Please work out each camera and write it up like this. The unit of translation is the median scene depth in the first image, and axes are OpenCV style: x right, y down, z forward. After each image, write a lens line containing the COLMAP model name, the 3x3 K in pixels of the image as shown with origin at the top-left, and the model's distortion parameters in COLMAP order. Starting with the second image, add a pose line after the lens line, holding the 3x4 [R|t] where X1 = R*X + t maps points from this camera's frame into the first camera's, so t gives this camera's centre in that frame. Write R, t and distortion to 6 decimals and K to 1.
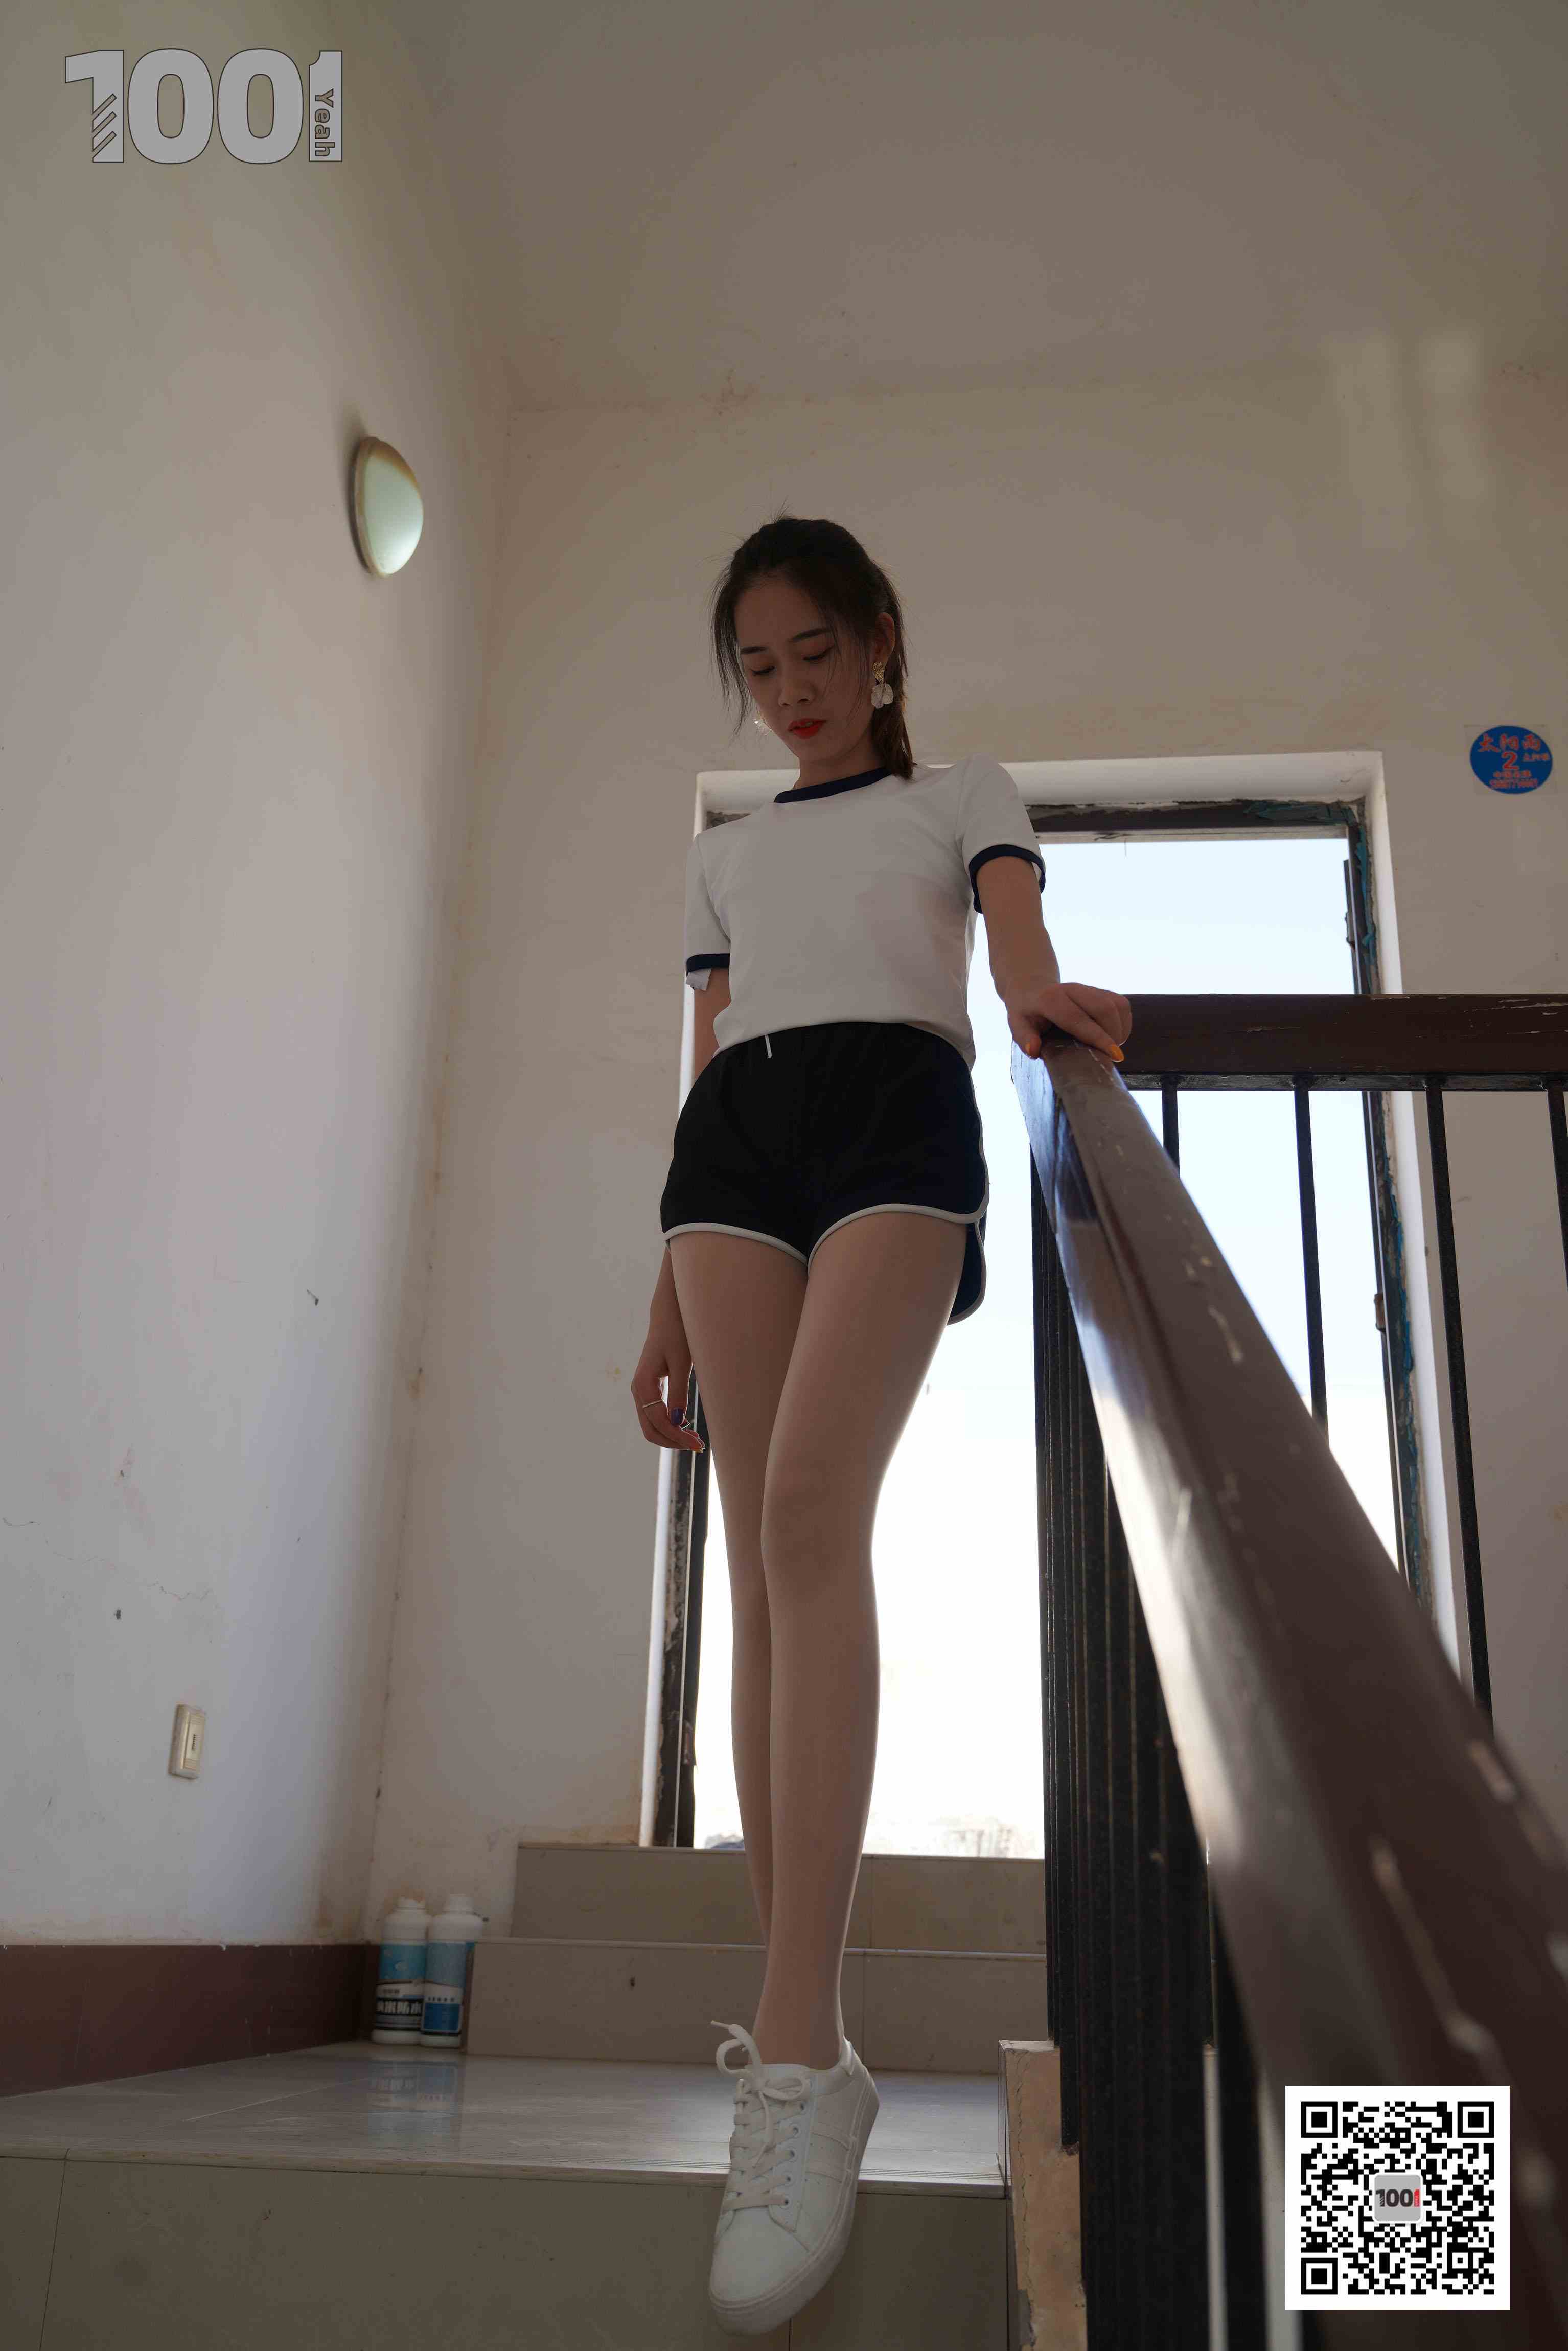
lens RADIAL K [[1993.9, 0, 783.9], [0, 1993.9, 1185.0], [0, 0, 1]] dist [-0.004644, 0.008419]
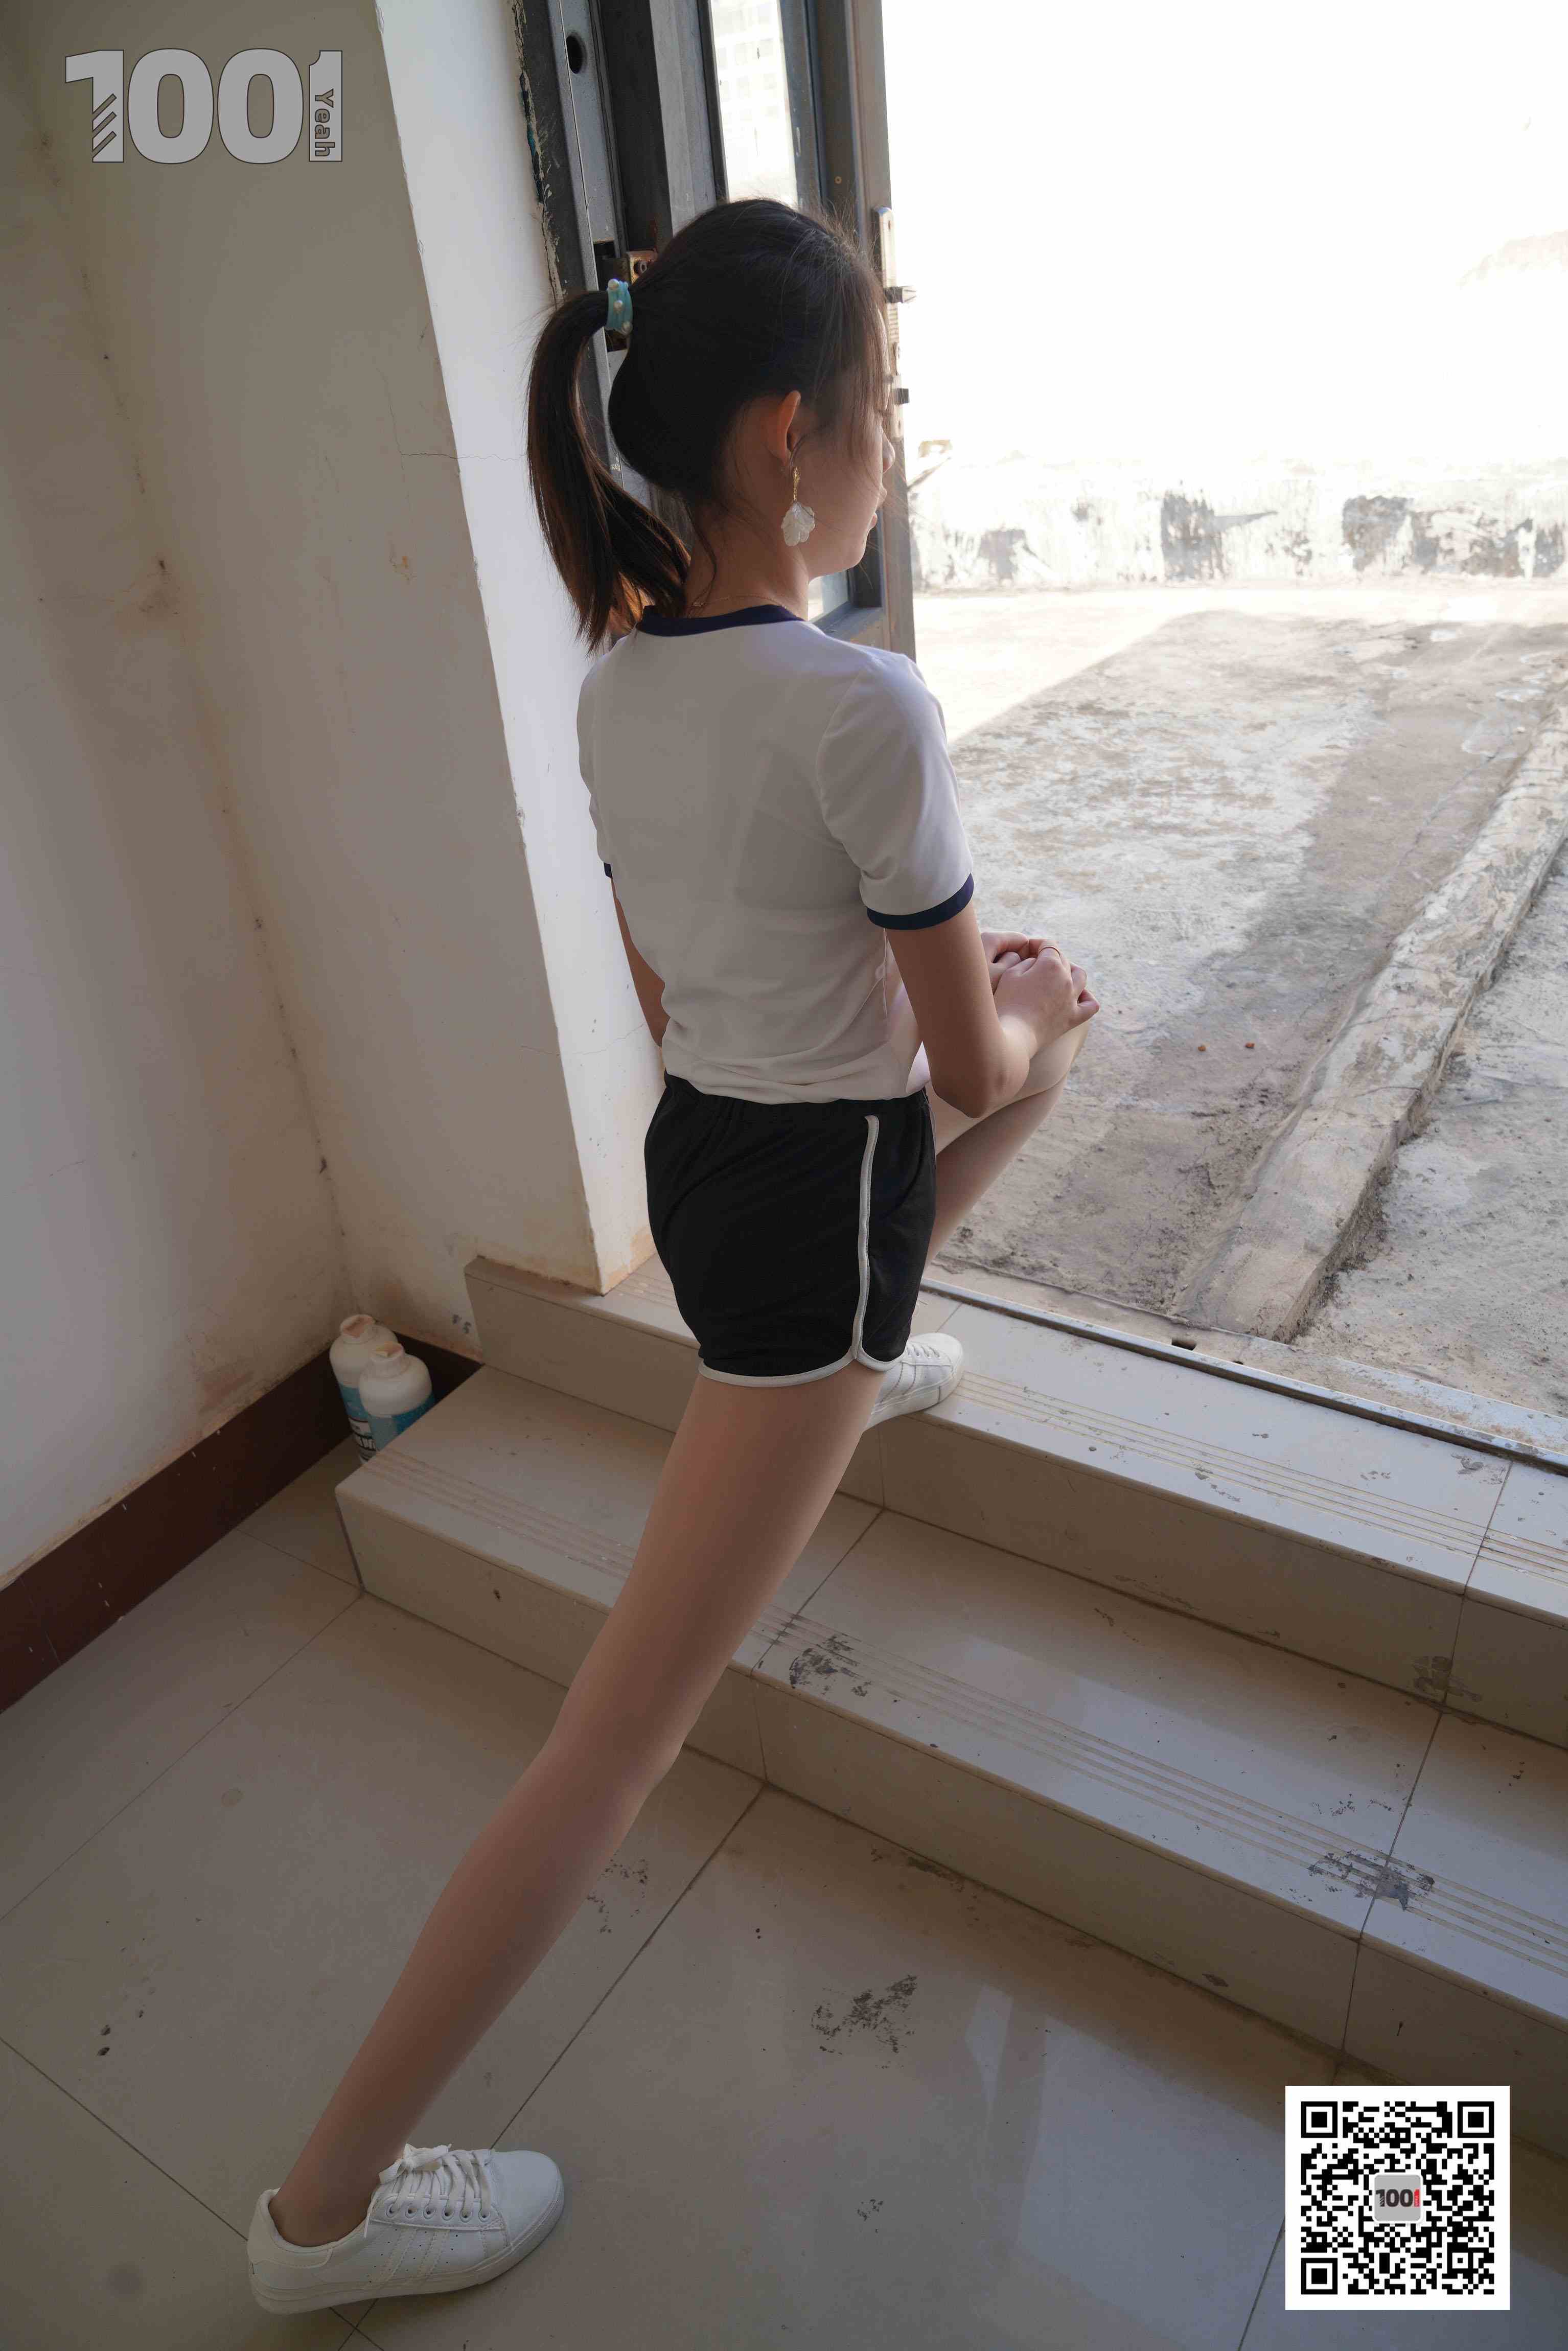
lens RADIAL K [[1597.0, 0, 779.3], [0, 1597.0, 1188.2], [0, 0, 1]] dist [-0.036546, 0.028773]
pose [[0.870024, 0.147326, -0.470482, 0.259299], [0.281578, 0.634853, 0.719496, -0.087602], [0.404687, -0.758457, 0.510854, 0.816616]]
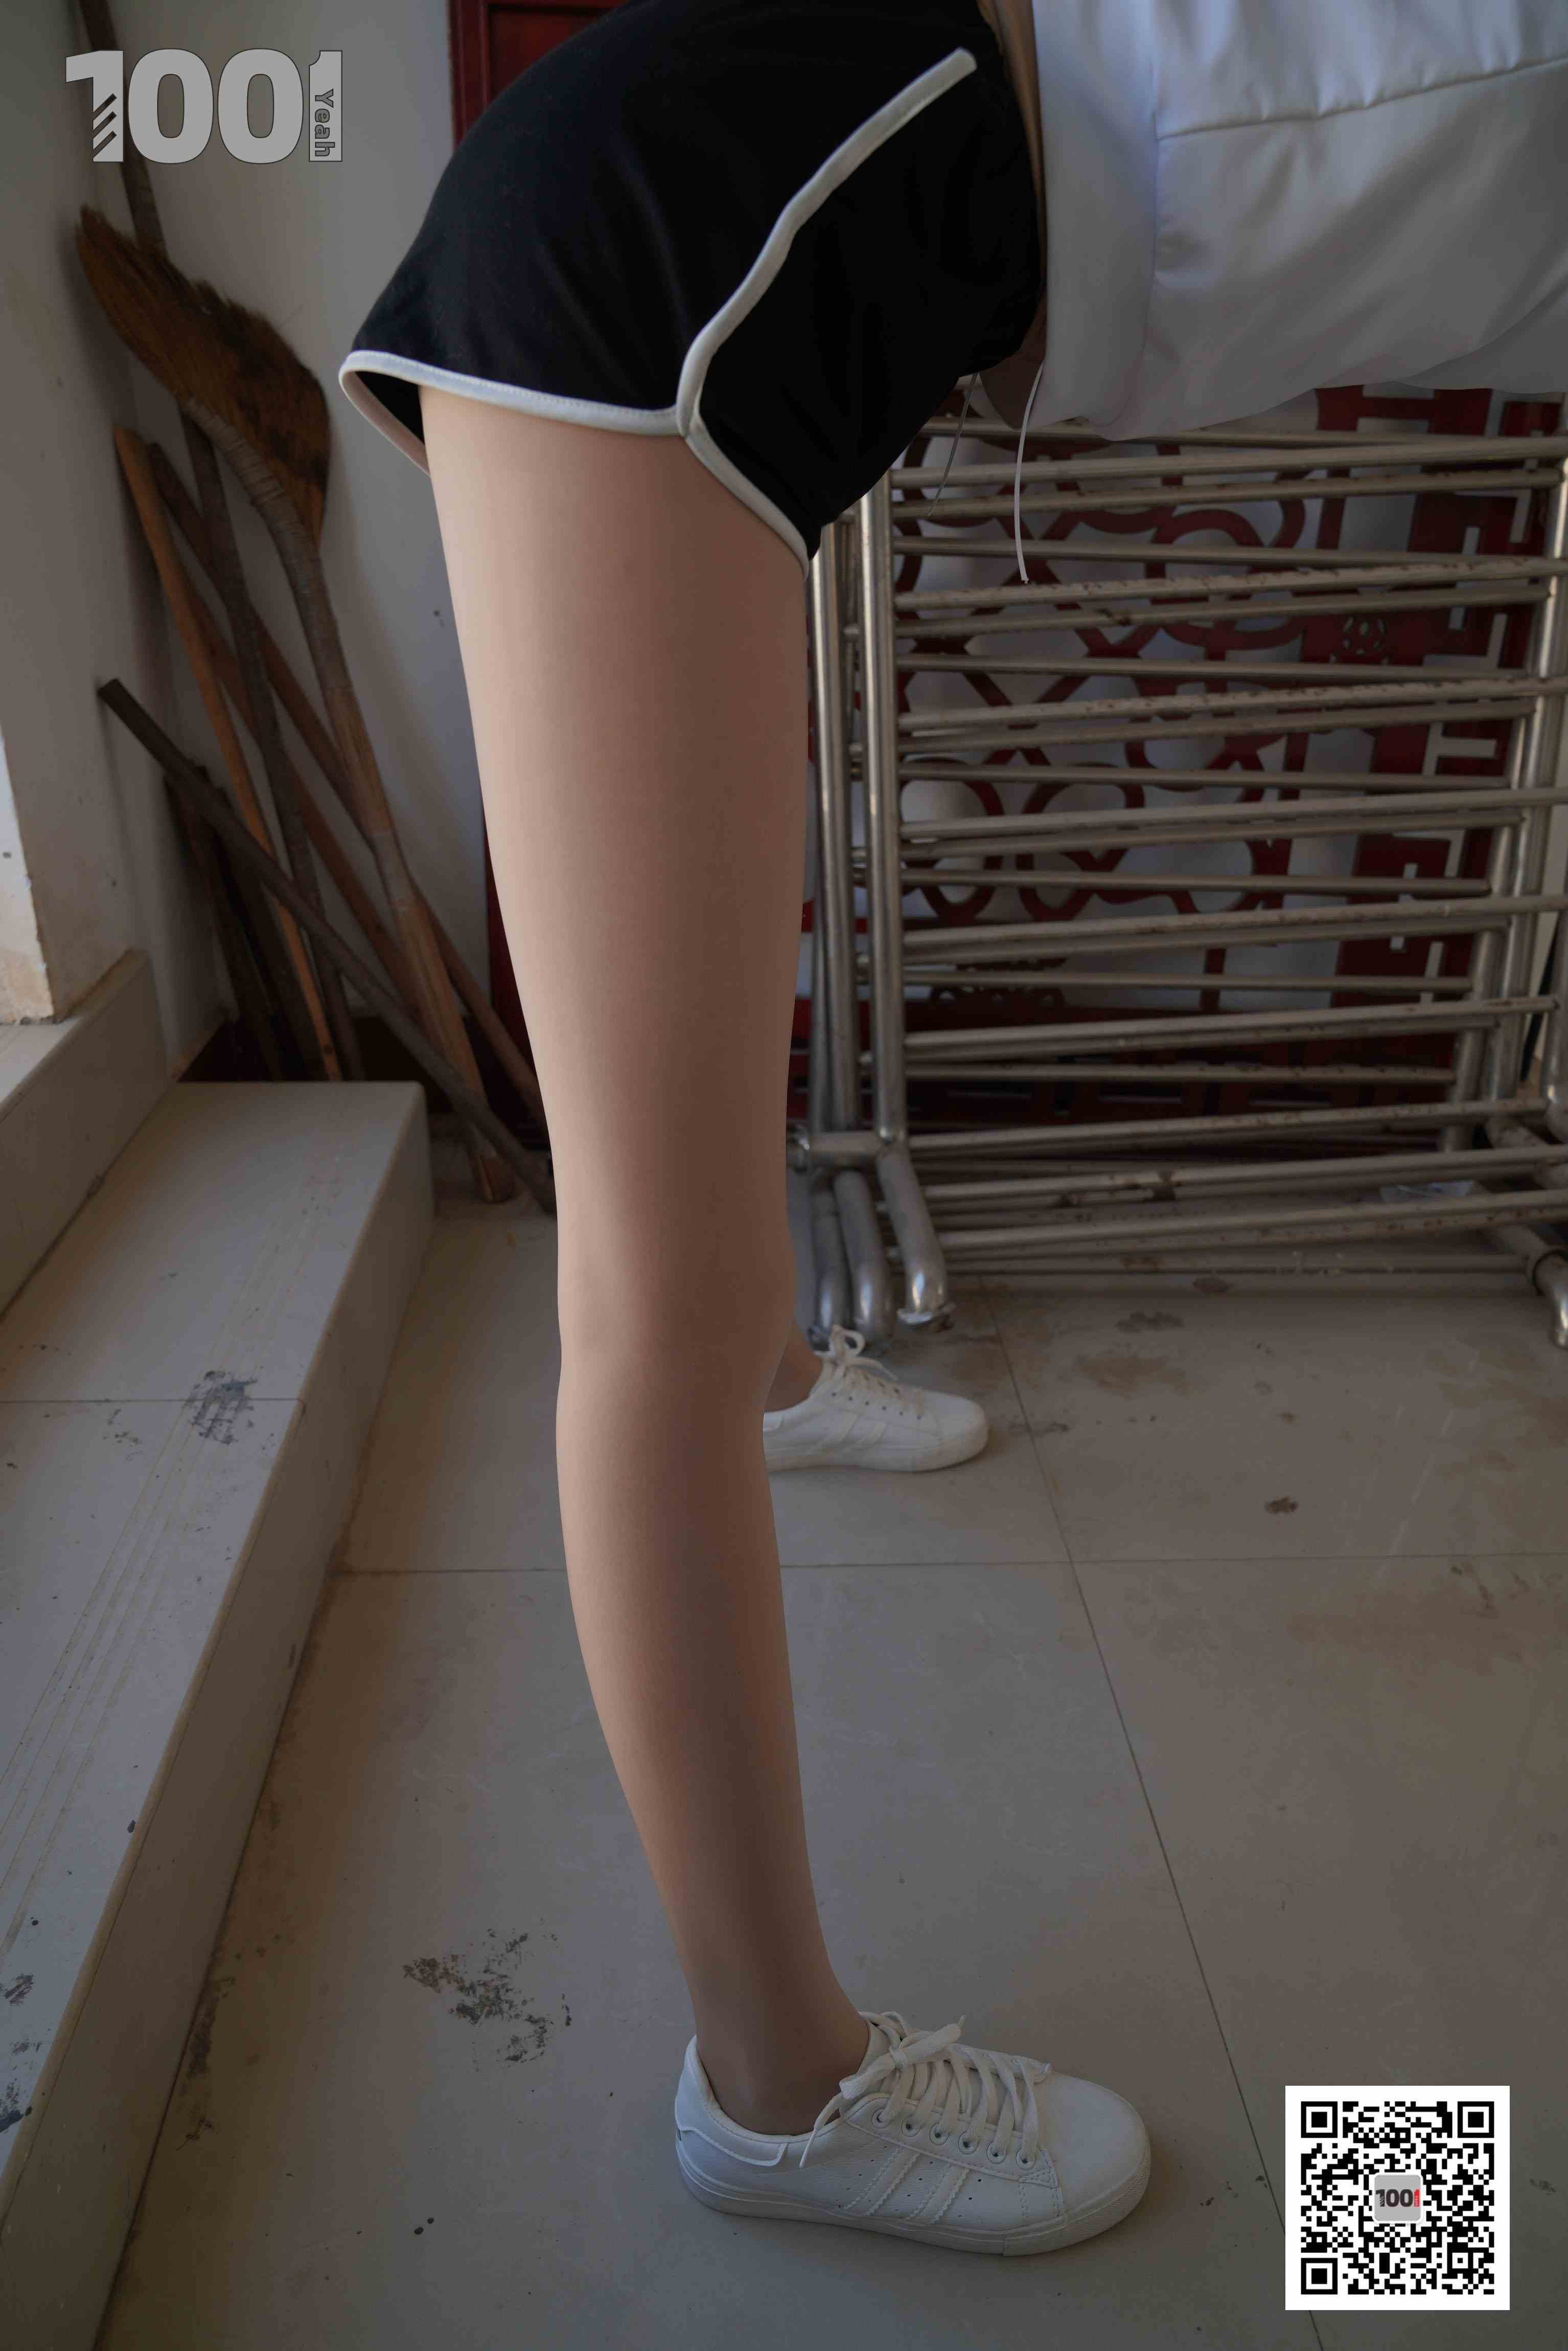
lens RADIAL K [[1597.0, 0, 779.3], [0, 1597.0, 1188.2], [0, 0, 1]] dist [-0.036546, 0.028773]
pose [[-0.122882, -0.478918, 0.869217, -0.088498], [-0.375543, 0.833164, 0.405963, 0.130397], [-0.918623, -0.276543, -0.282235, 0.954490]]
